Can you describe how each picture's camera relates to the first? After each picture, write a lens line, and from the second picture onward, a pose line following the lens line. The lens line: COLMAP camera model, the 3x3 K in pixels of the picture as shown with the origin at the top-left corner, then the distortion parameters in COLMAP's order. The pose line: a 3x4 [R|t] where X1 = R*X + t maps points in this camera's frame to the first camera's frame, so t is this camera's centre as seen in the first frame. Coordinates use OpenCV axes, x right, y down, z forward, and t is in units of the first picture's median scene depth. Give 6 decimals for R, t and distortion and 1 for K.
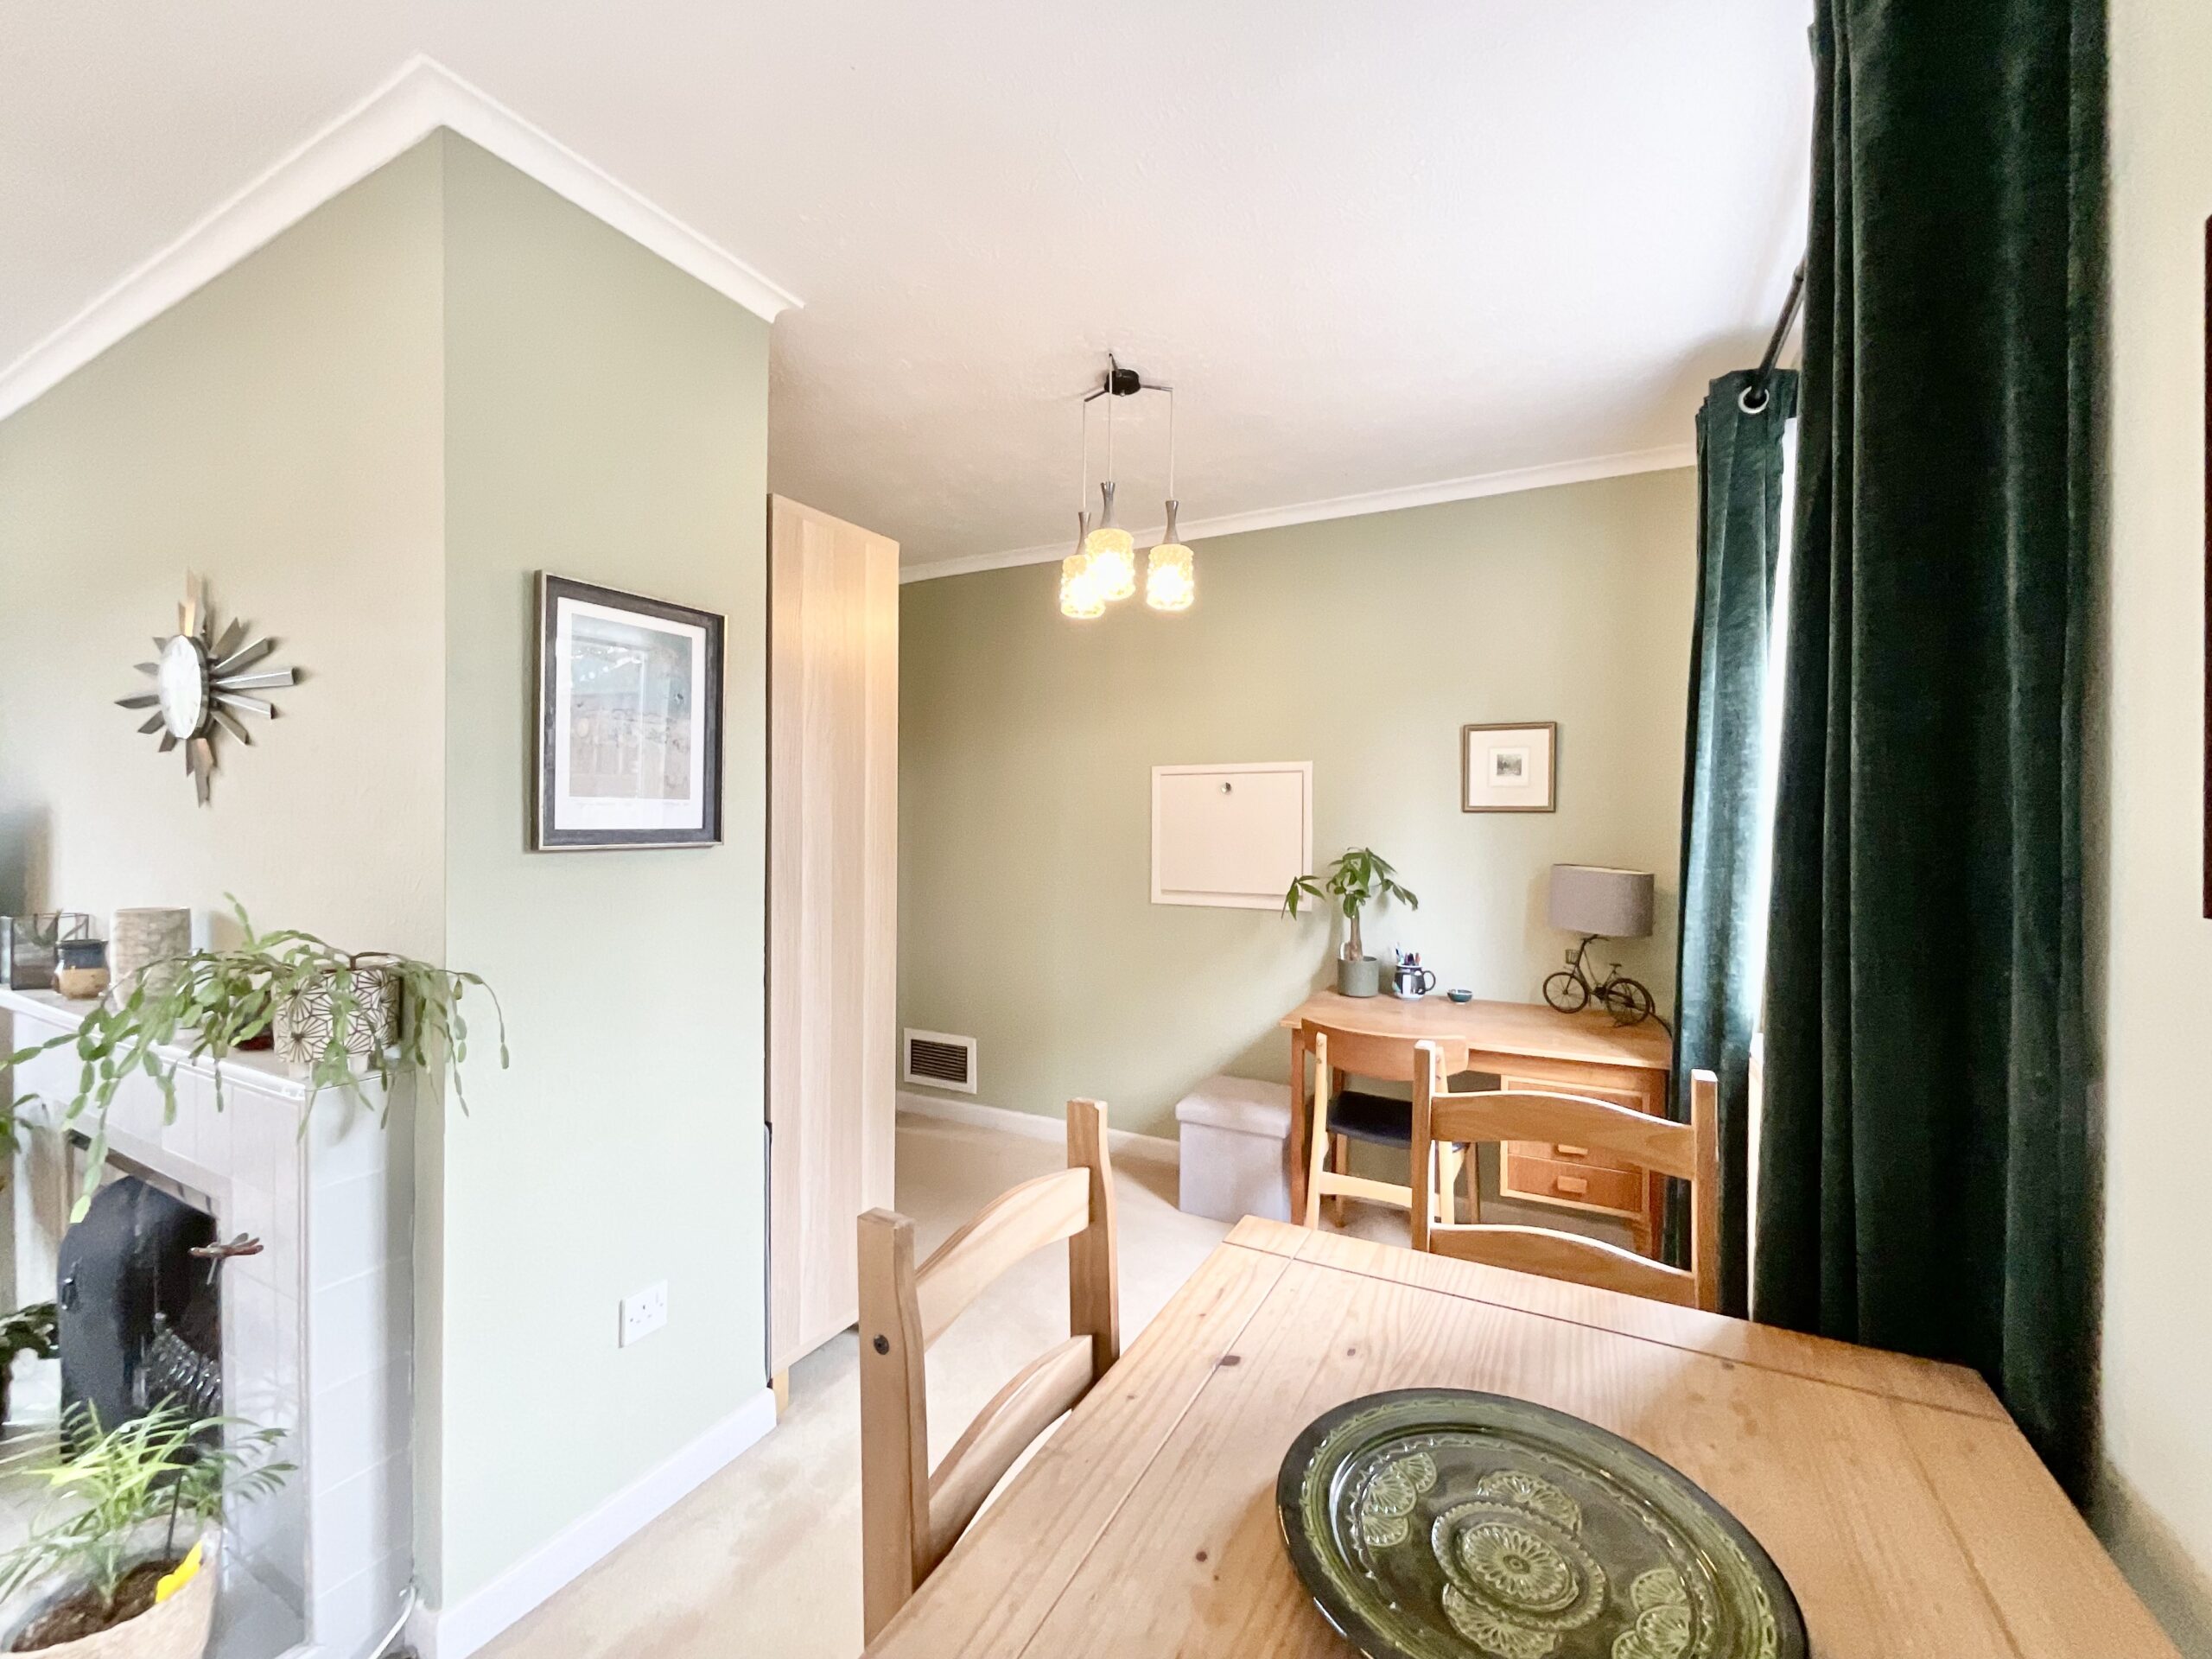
lens RADIAL K [[902.0, 0, 1117.9], [0, 902.0, 827.1], [0, 0, 1]] dist [0.005054, -0.000160]
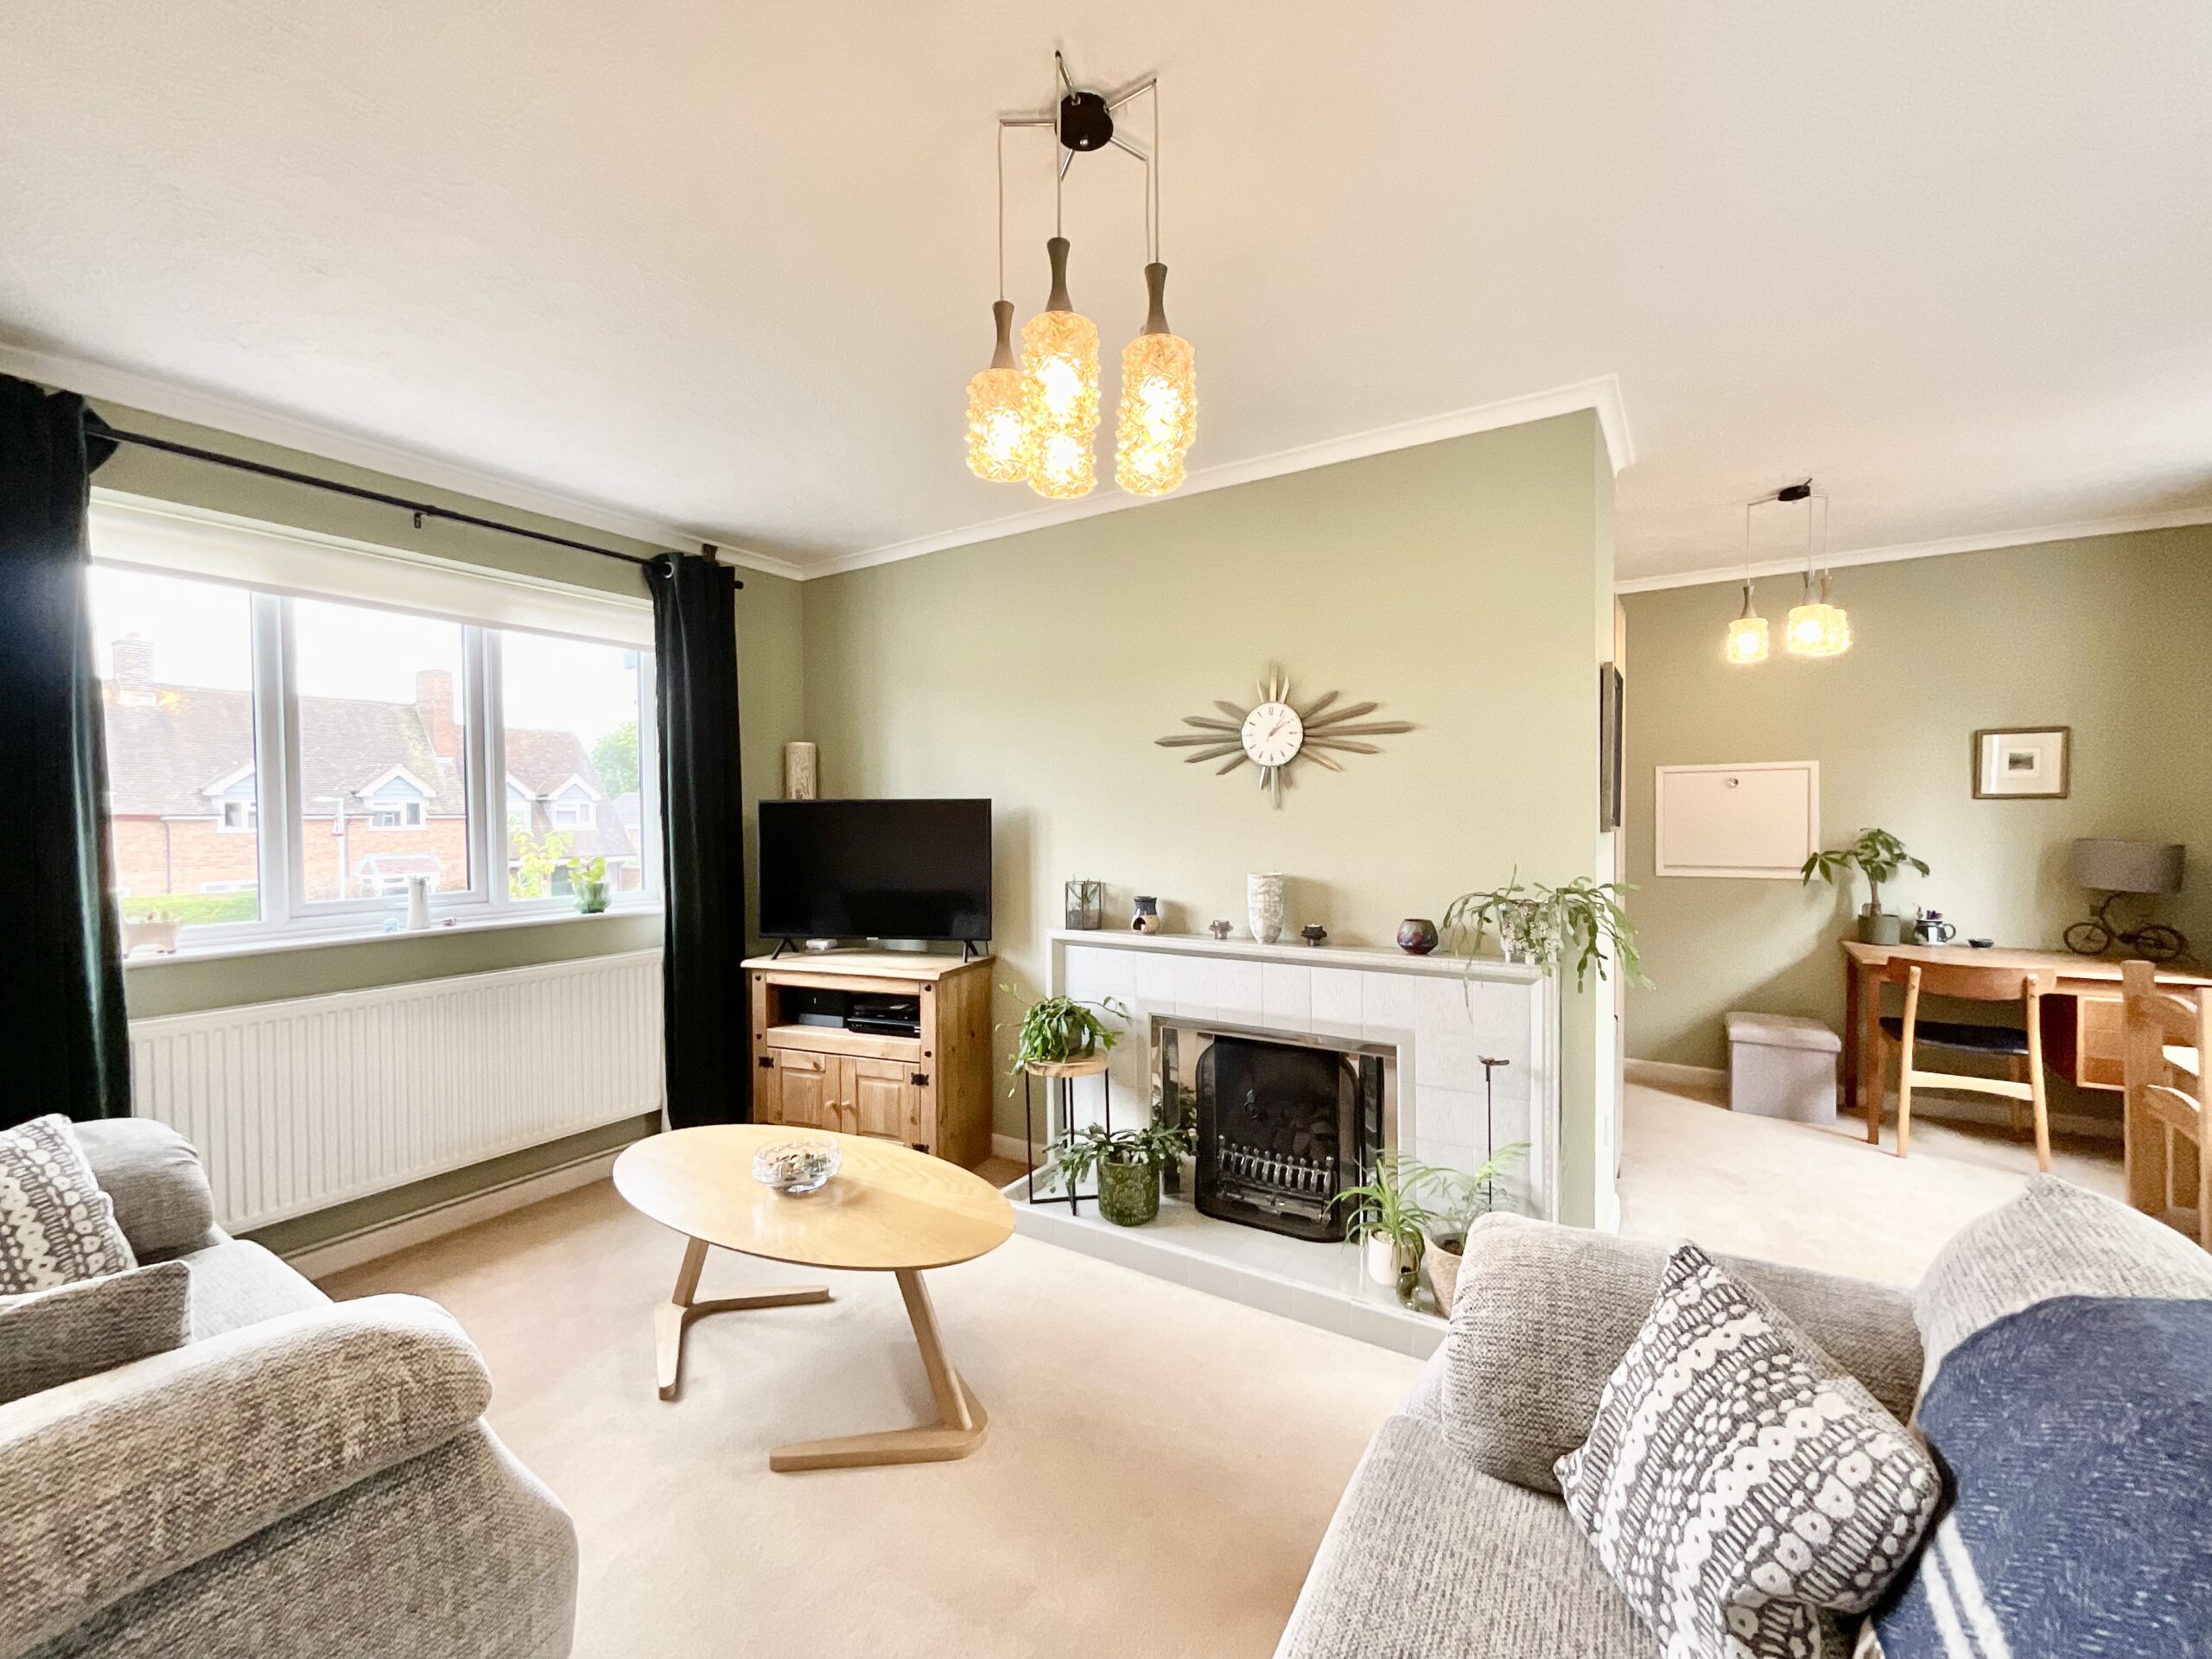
lens RADIAL K [[902.0, 0, 1100.6], [0, 902.0, 830.9], [0, 0, 1]] dist [0.005054, -0.000160]
pose [[0.996526, -0.013871, -0.082119, -0.739161], [0.014960, 0.999808, 0.012657, -0.006360], [0.081927, -0.013841, 0.996542, -0.369025]]
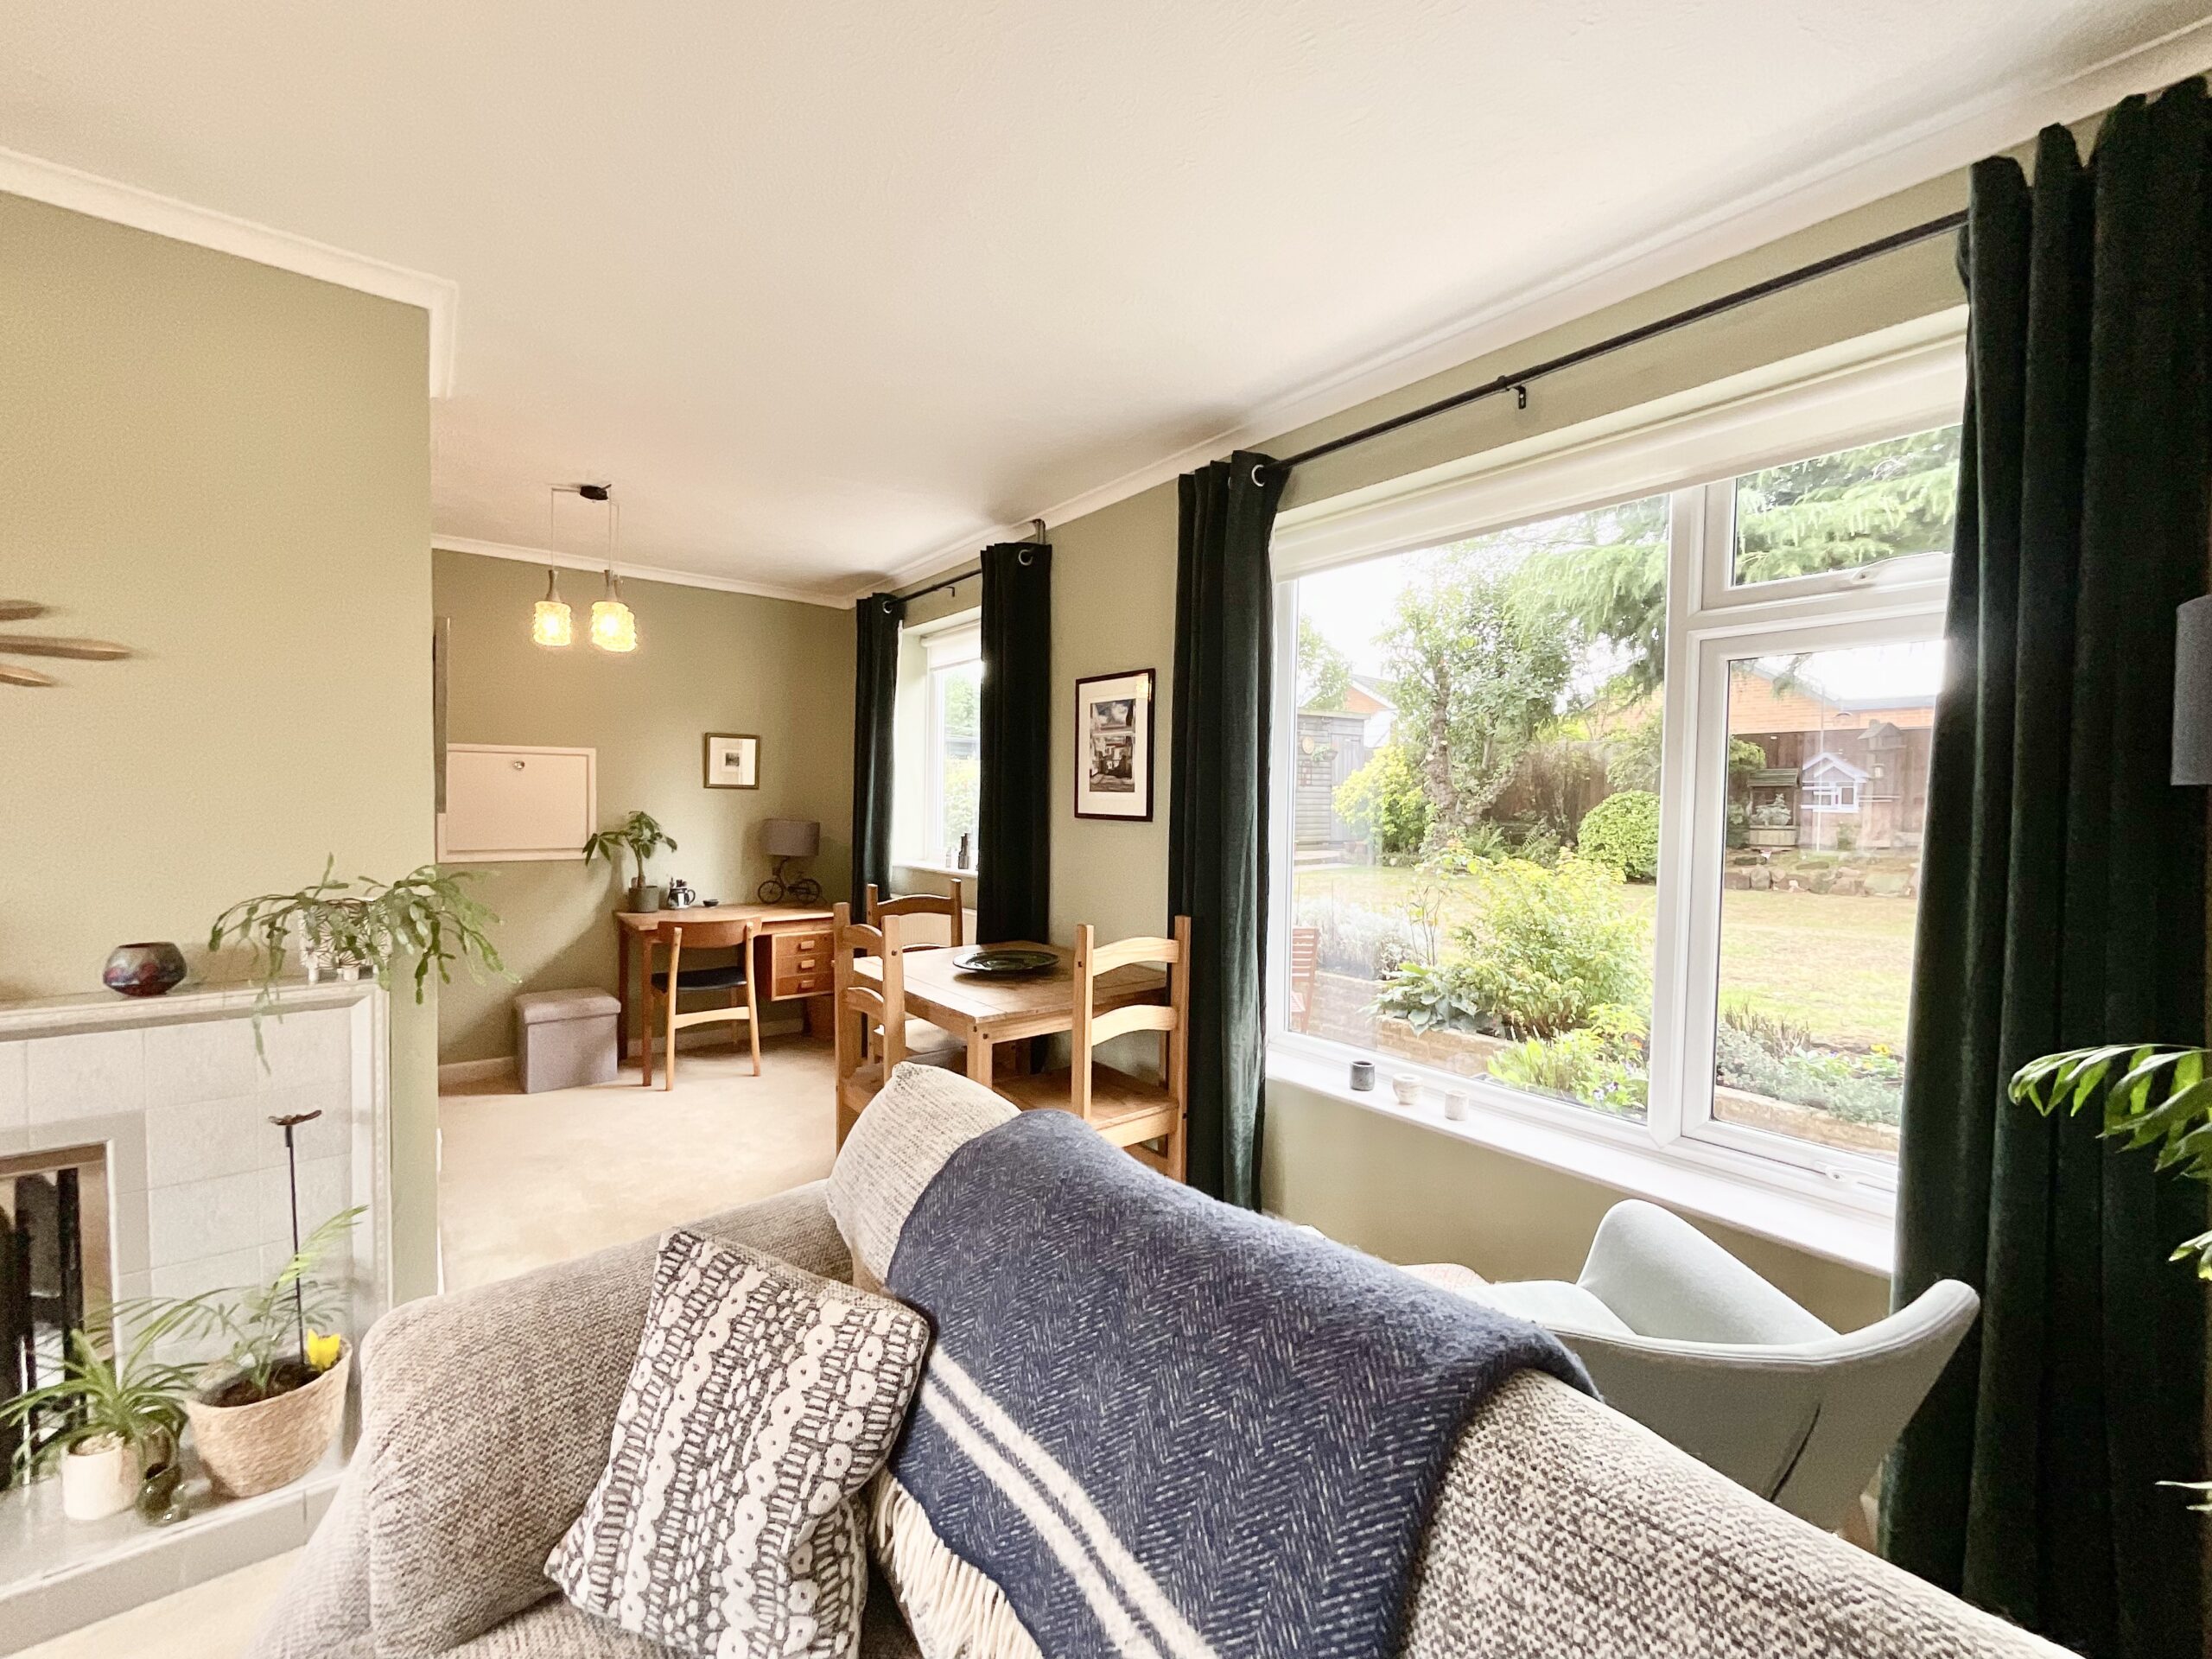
lens RADIAL K [[902.0, 0, 1102.1], [0, 902.0, 831.4], [0, 0, 1]] dist [0.005054, -0.000160]
pose [[0.402608, -0.030864, 0.914852, -0.791995], [-0.005788, 0.999326, 0.036261, -0.002391], [-0.915354, -0.019895, 0.402158, -0.275129]]
